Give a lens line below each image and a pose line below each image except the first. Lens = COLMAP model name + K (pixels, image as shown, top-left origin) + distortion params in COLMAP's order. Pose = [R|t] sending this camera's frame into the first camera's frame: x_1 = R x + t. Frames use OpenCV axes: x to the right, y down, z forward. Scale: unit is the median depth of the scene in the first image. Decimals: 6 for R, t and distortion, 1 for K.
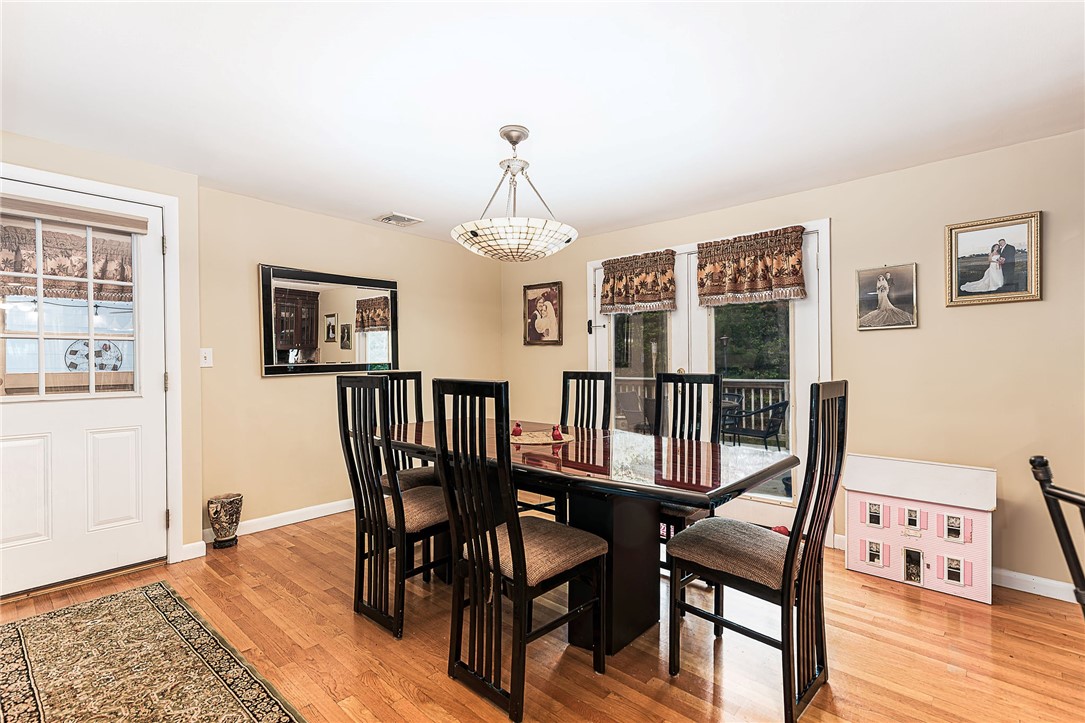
lens RADIAL K [[498.9, 0, 542.7], [0, 498.9, 366.0], [0, 0, 1]] dist [0.009774, -0.000564]
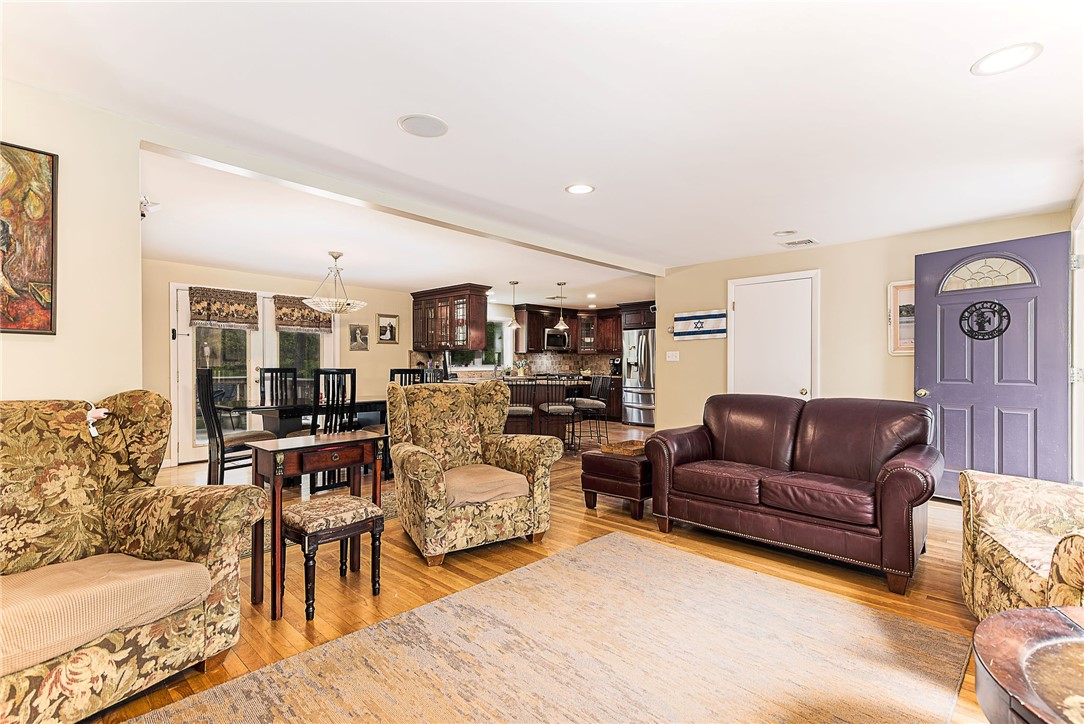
lens RADIAL K [[499.1, 0, 541.2], [0, 499.1, 365.5], [0, 0, 1]] dist [0.016579, -0.000339]
pose [[0.002638, 0.003075, 0.999992, -1.585220], [0.002247, 0.999993, -0.003081, 0.009654], [-0.999994, 0.002255, 0.002631, 0.085448]]
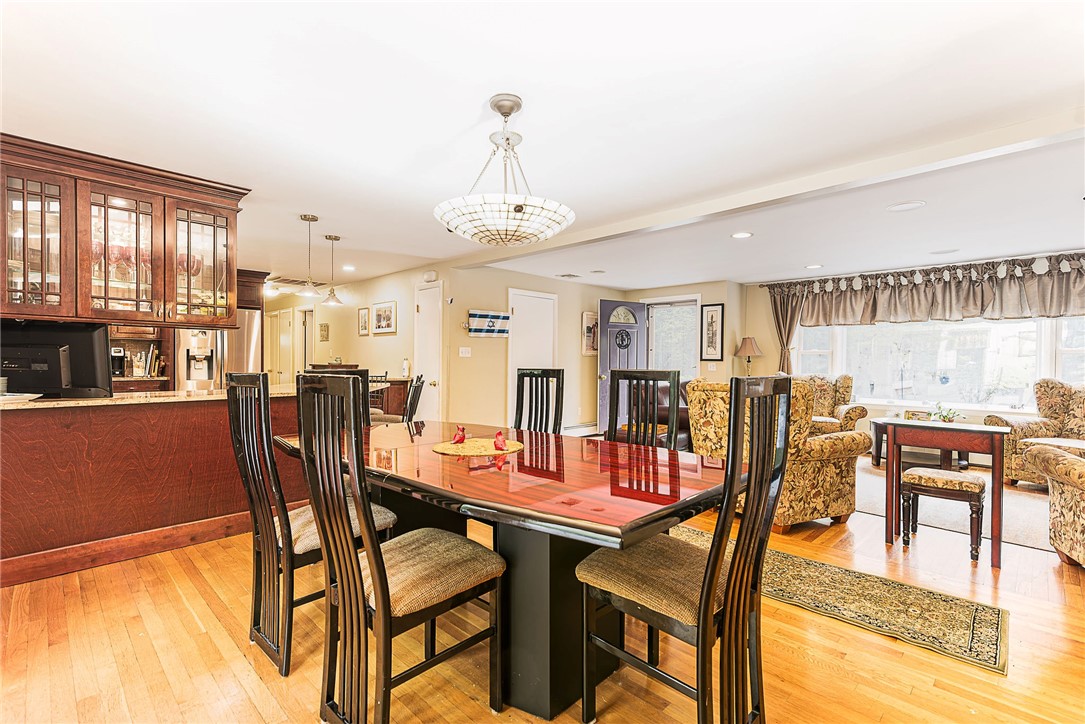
lens RADIAL K [[499.6, 0, 541.7], [0, 499.6, 365.5], [0, 0, 1]] dist [0.016579, -0.000339]
pose [[-0.999294, -0.002620, 0.037491, -0.117050], [-0.002204, 0.999935, 0.011149, -0.000909], [-0.037518, 0.011058, -0.999235, 1.393678]]
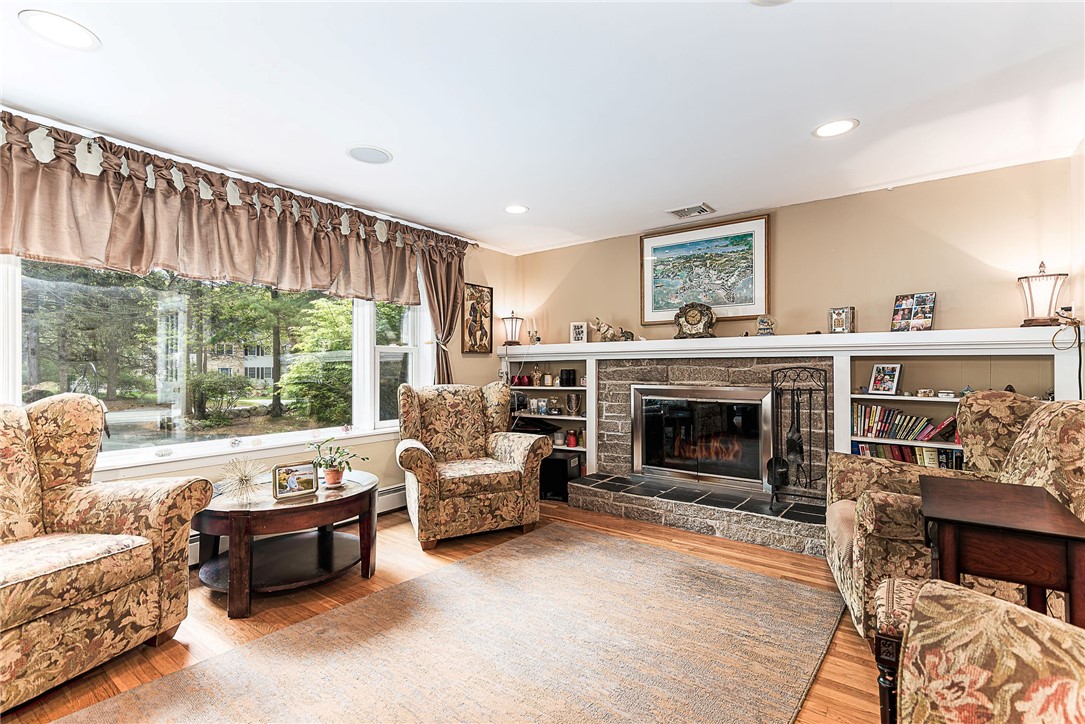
lens RADIAL K [[496.0, 0, 545.0], [0, 496.0, 365.4], [0, 0, 1]] dist [0.018763, -0.000629]
pose [[0.108623, 0.005433, -0.994068, -0.446150], [-0.001334, 0.999985, 0.005320, 0.001813], [0.994082, 0.000749, 0.108629, 0.002575]]
